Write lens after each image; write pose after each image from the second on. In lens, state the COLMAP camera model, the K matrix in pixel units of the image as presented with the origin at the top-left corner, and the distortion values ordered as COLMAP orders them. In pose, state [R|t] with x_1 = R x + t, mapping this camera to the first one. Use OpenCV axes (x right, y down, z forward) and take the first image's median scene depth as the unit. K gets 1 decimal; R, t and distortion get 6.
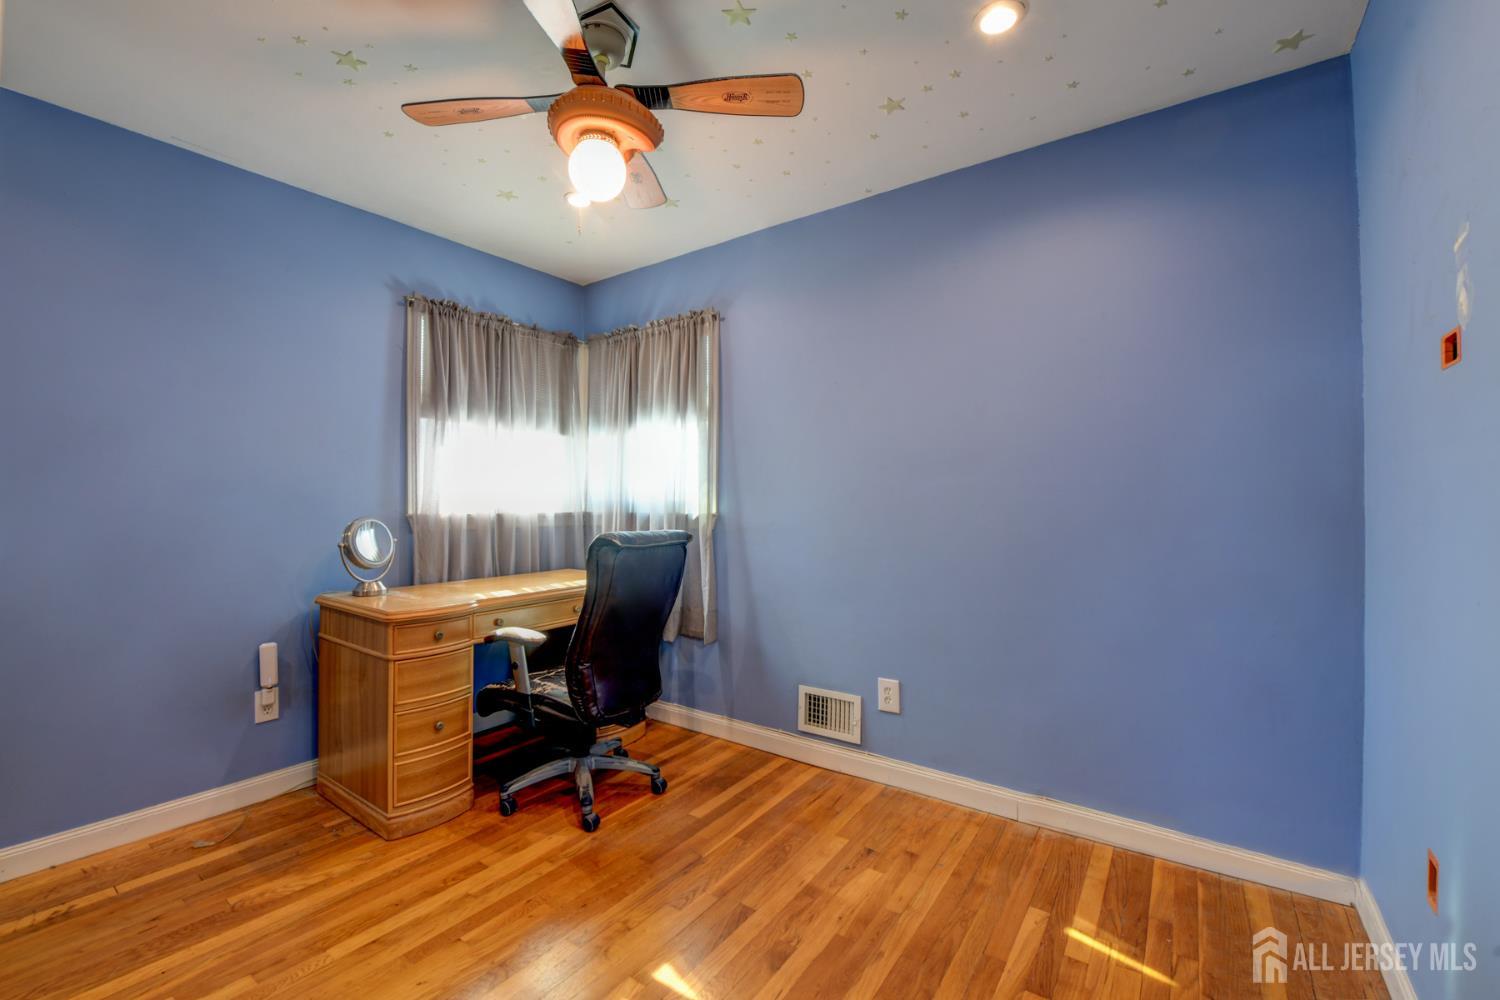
lens RADIAL K [[611.3, 0, 751.6], [0, 611.3, 503.3], [0, 0, 1]] dist [-0.013425, -0.000624]
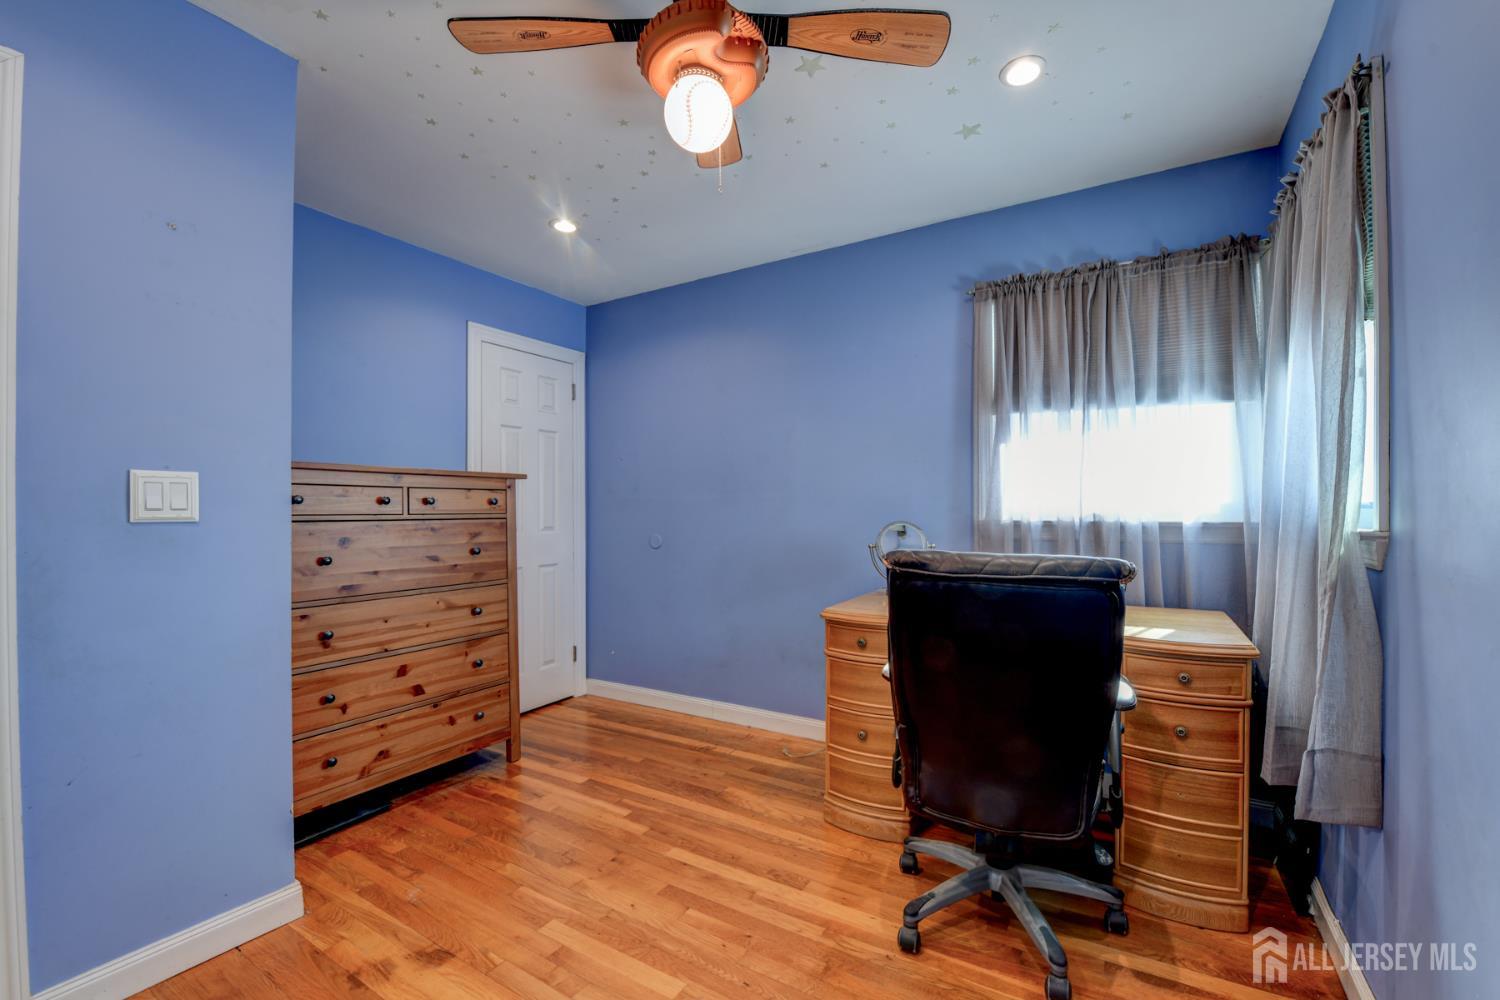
lens RADIAL K [[611.3, 0, 751.6], [0, 611.3, 502.3], [0, 0, 1]] dist [-0.013425, -0.000624]
pose [[0.095571, -0.004089, -0.995414, 0.466459], [0.003630, 0.999986, -0.003760, -0.006823], [0.995416, -0.003254, 0.095585, 0.756344]]
